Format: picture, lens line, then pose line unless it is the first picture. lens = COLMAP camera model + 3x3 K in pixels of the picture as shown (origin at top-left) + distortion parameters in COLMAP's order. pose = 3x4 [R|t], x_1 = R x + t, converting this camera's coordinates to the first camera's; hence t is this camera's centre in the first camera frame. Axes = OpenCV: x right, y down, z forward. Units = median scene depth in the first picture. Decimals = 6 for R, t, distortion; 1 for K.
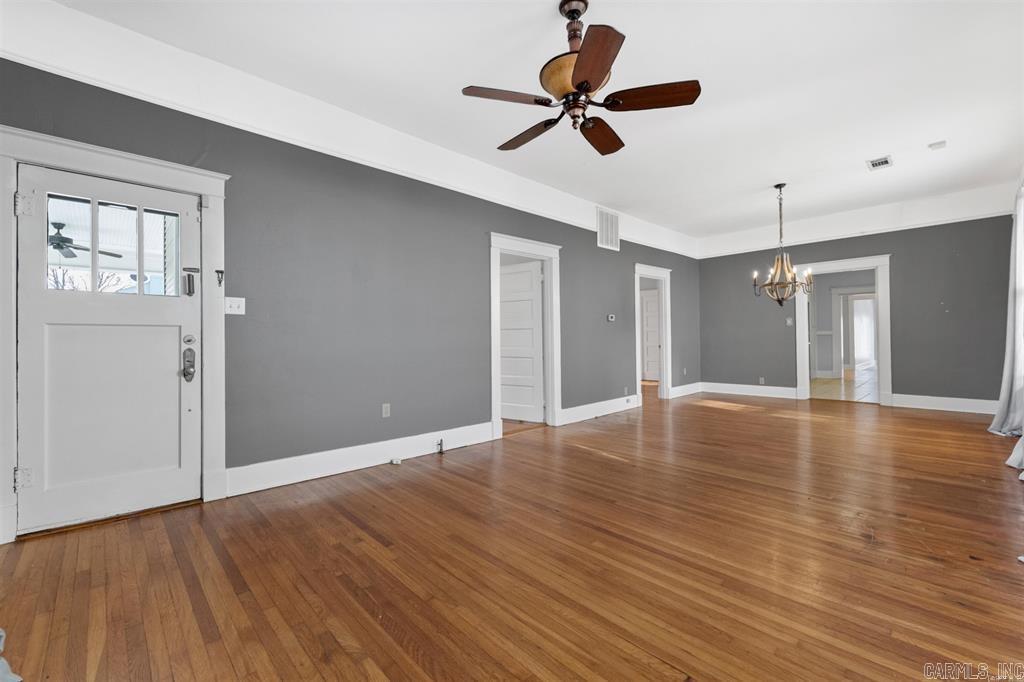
lens RADIAL K [[420.9, 0, 513.2], [0, 420.9, 338.4], [0, 0, 1]] dist [0.000580, -0.000084]
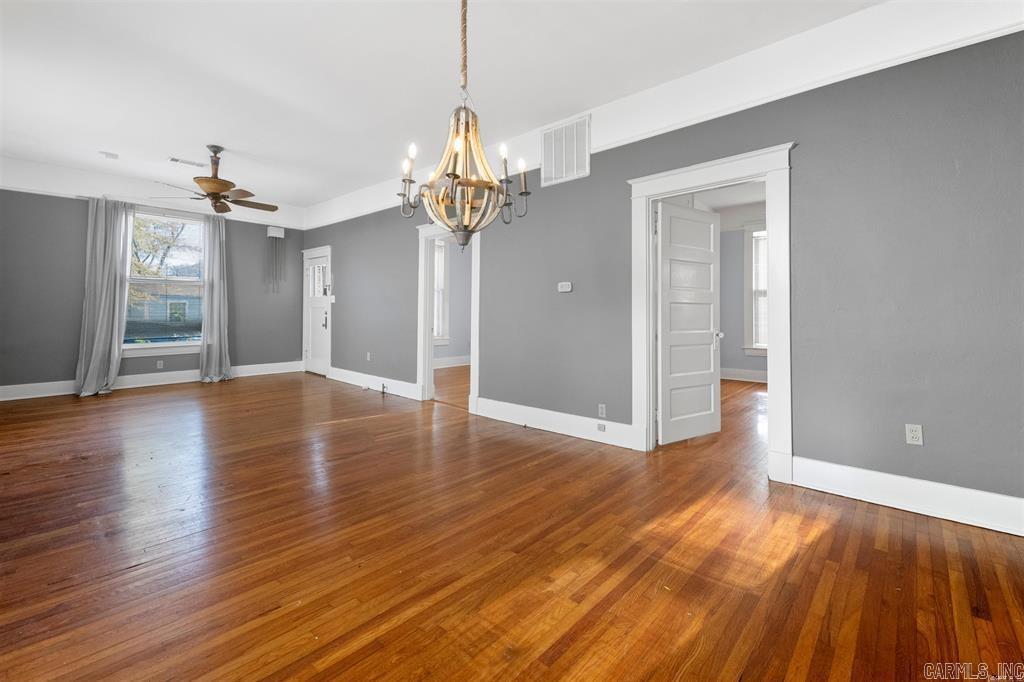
lens RADIAL K [[442.5, 0, 513.5], [0, 442.5, 300.7], [0, 0, 1]] dist [0.000296, -0.000018]
pose [[0.073634, -0.013145, -0.997199, 0.934191], [-0.002363, 0.999908, -0.013355, -0.018155], [0.997283, 0.003340, 0.073596, 0.897320]]
